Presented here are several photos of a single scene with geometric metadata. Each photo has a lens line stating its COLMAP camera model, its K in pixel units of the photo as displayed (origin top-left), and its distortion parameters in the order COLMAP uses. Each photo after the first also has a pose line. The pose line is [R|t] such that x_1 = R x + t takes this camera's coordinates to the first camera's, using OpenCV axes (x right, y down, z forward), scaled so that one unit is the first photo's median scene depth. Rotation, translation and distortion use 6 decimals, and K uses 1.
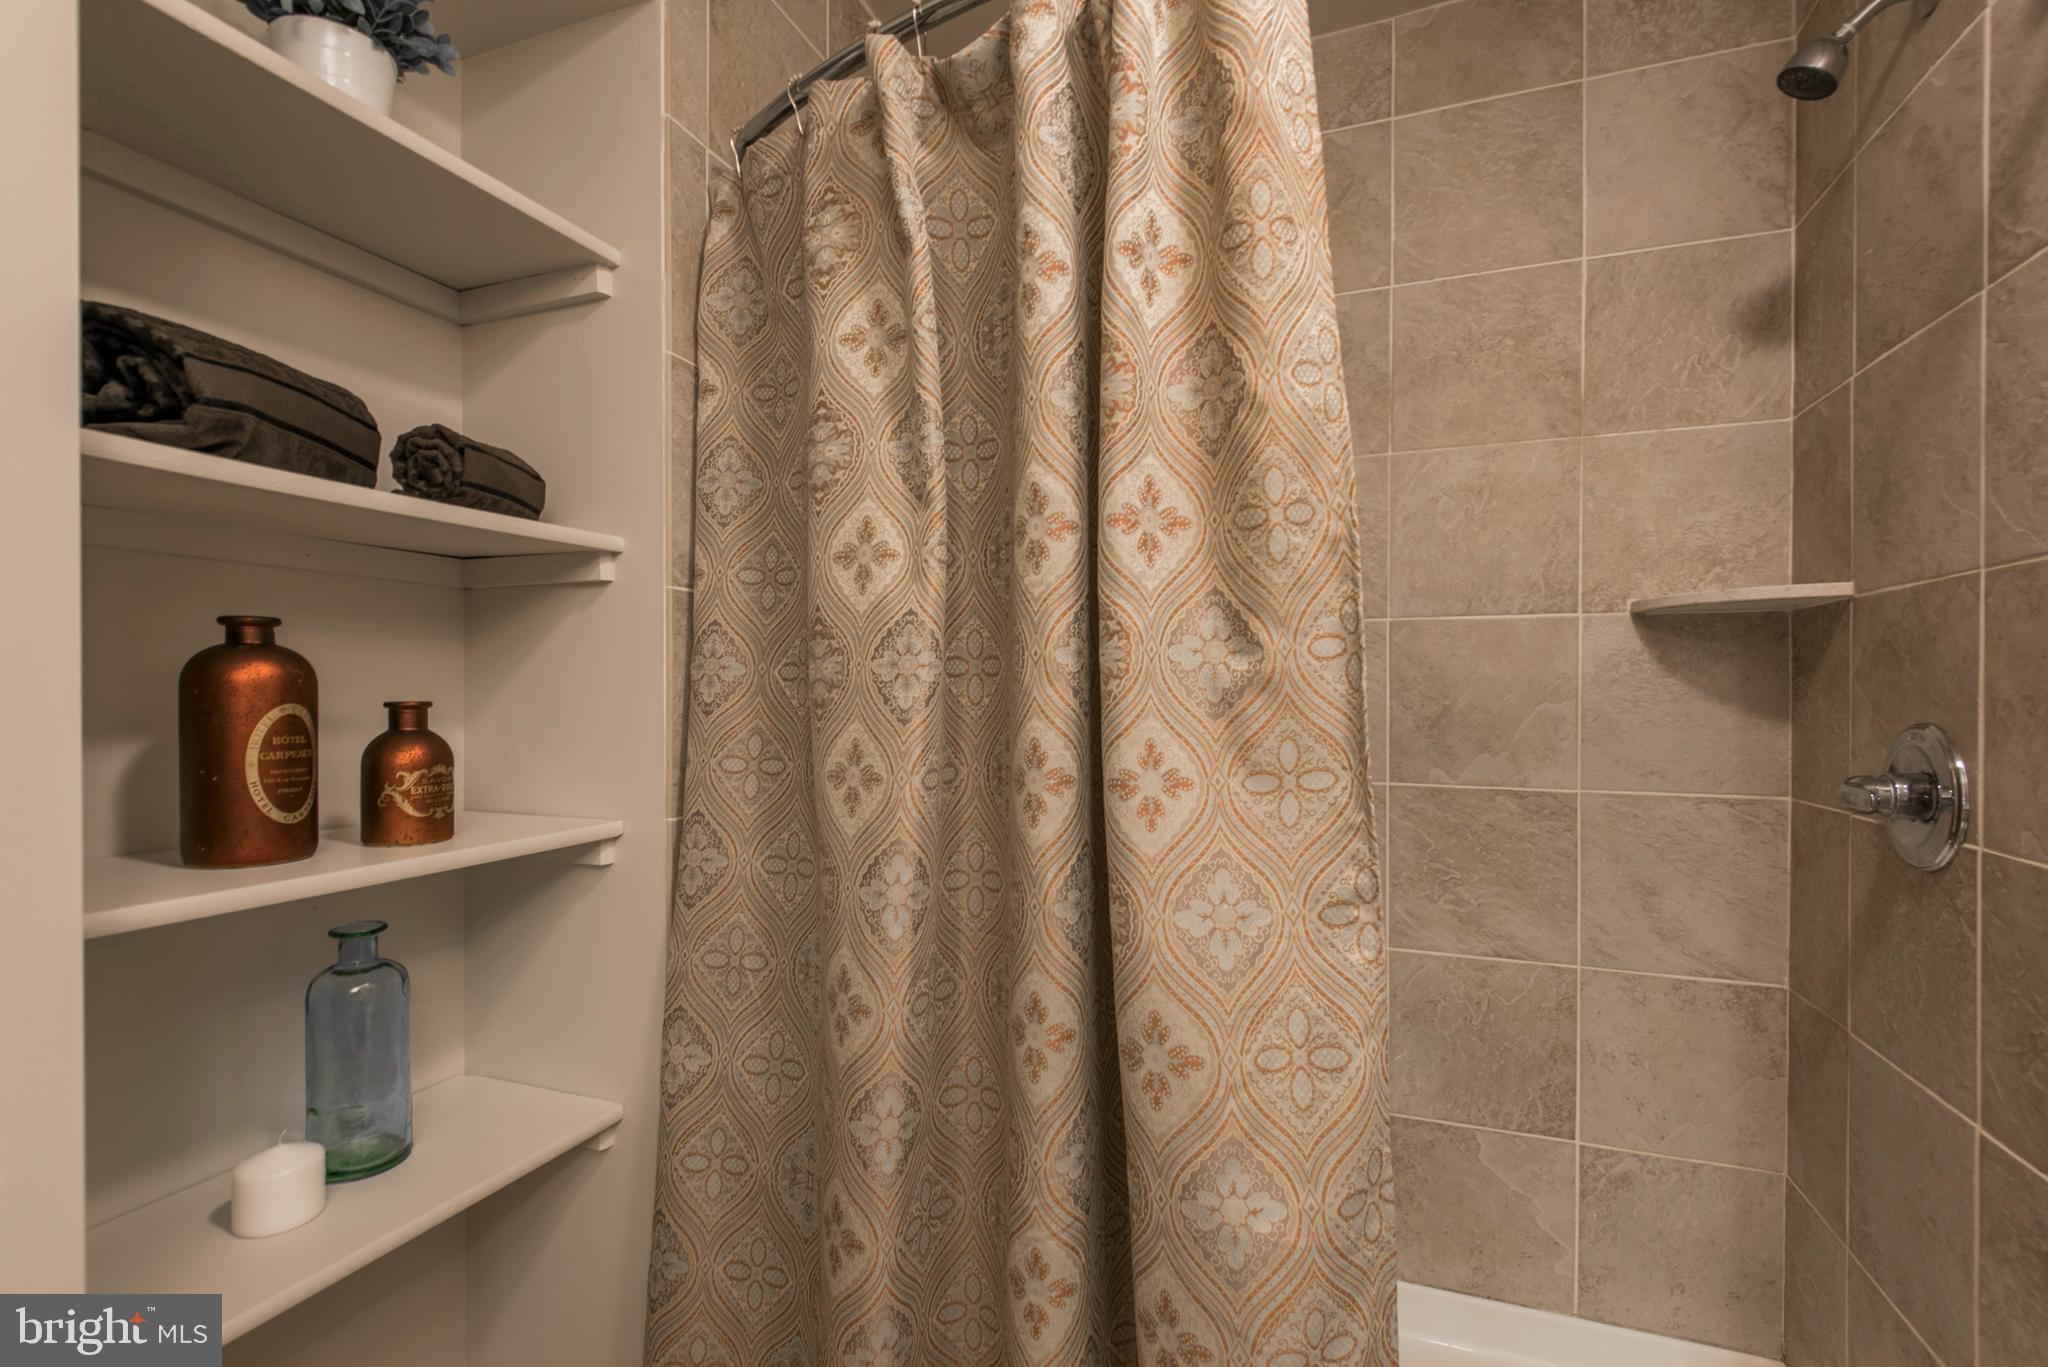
lens RADIAL K [[929.9, 0, 1015.4], [0, 929.9, 696.6], [0, 0, 1]] dist [0.038943, -0.029254]
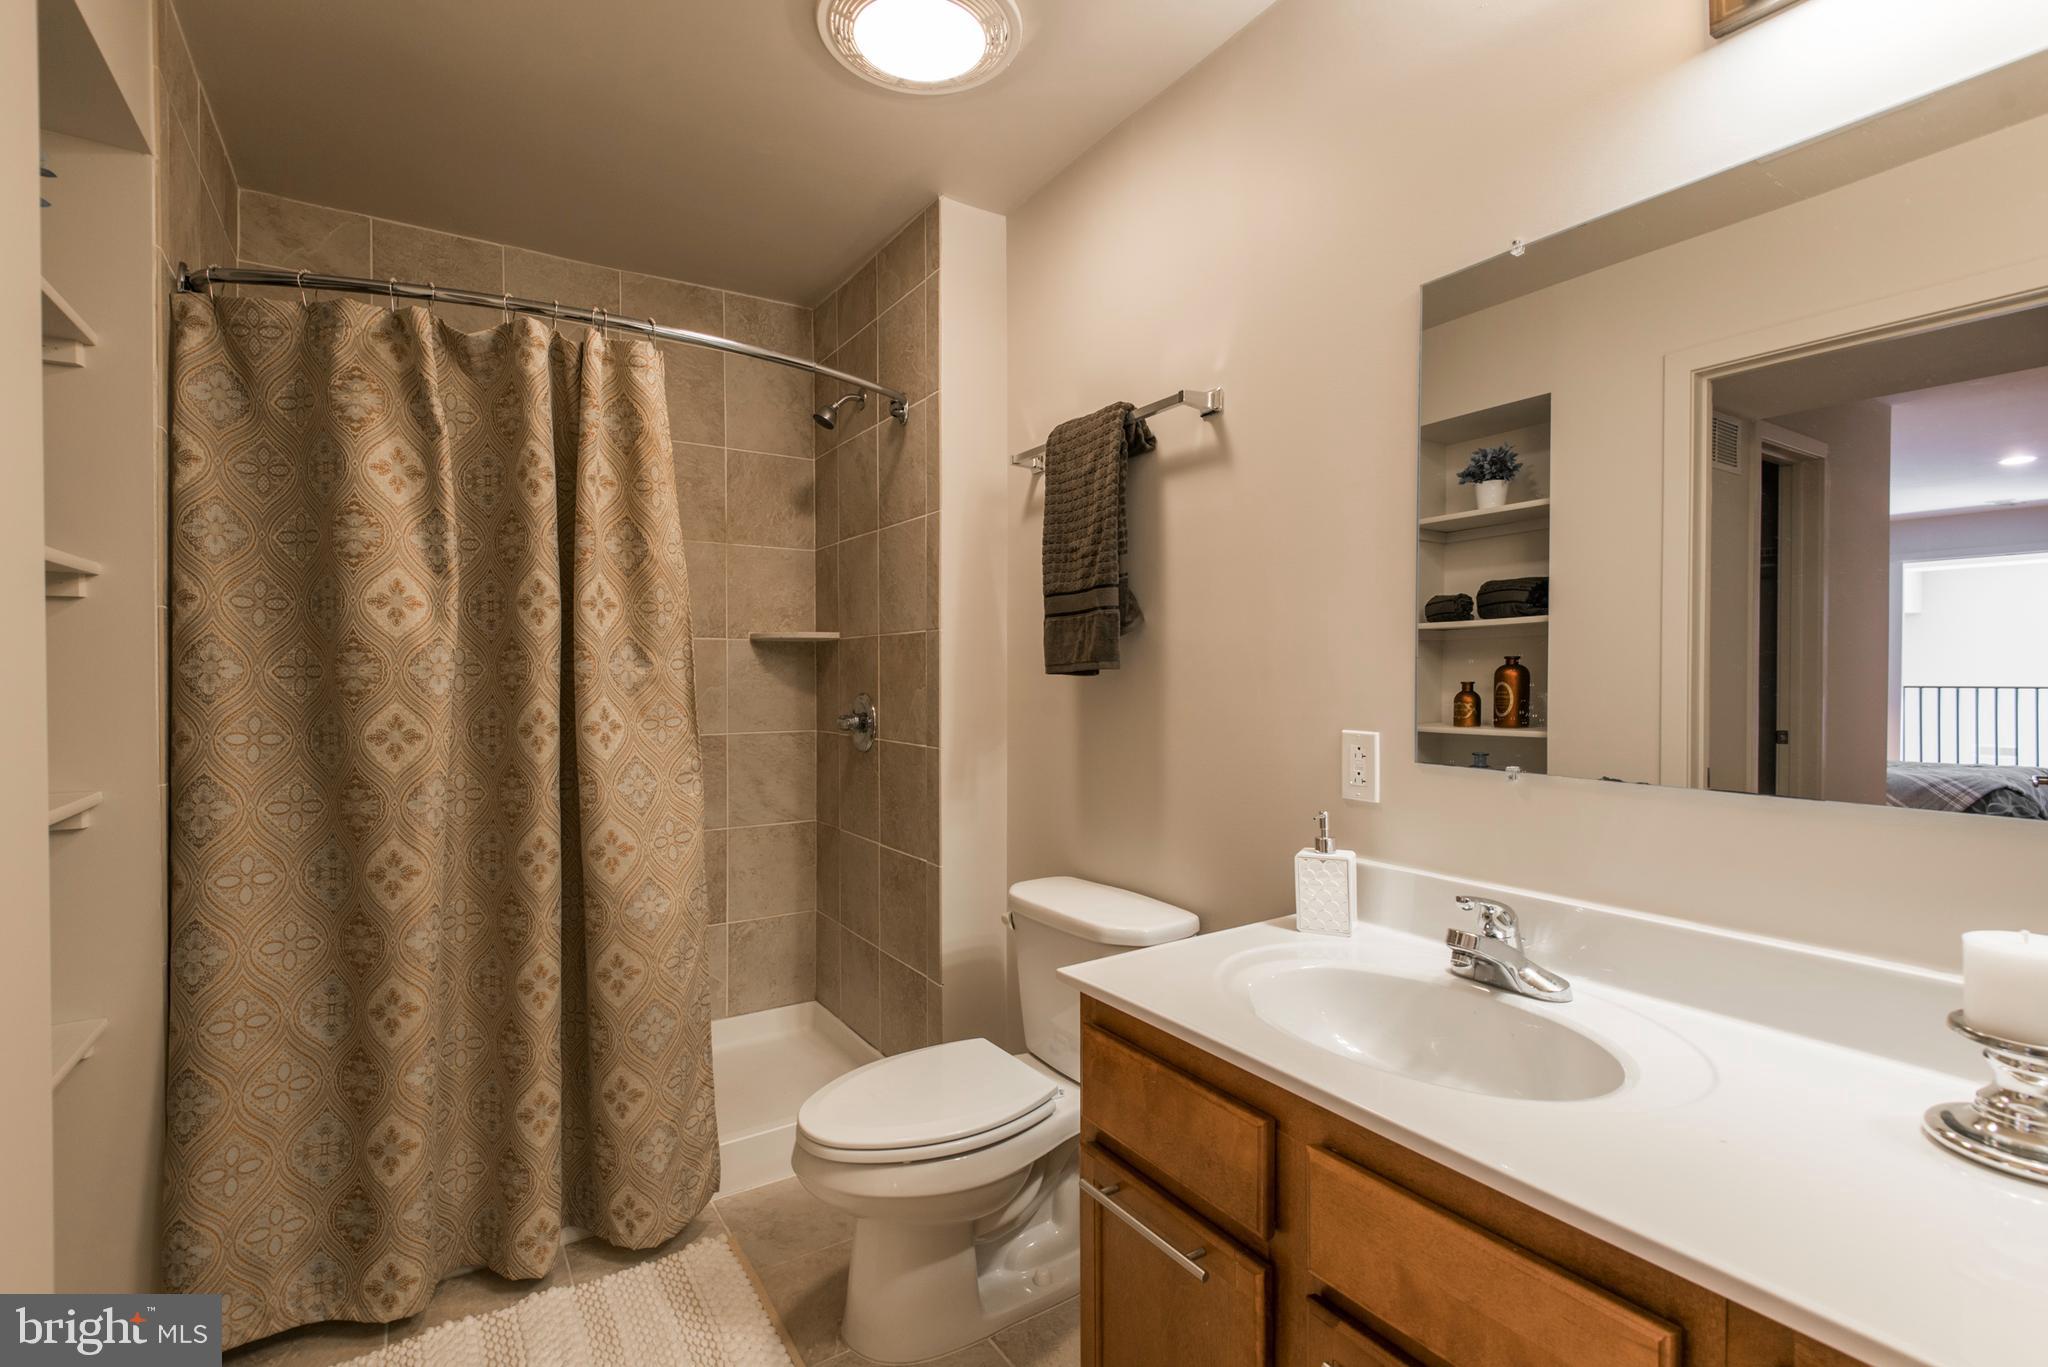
lens RADIAL K [[929.9, 0, 1015.4], [0, 929.9, 696.6], [0, 0, 1]] dist [0.038943, -0.029254]
pose [[0.594155, -0.021150, 0.804072, -0.850750], [0.006510, 0.999748, 0.021487, -0.014233], [-0.804324, -0.007532, 0.594143, -0.866972]]
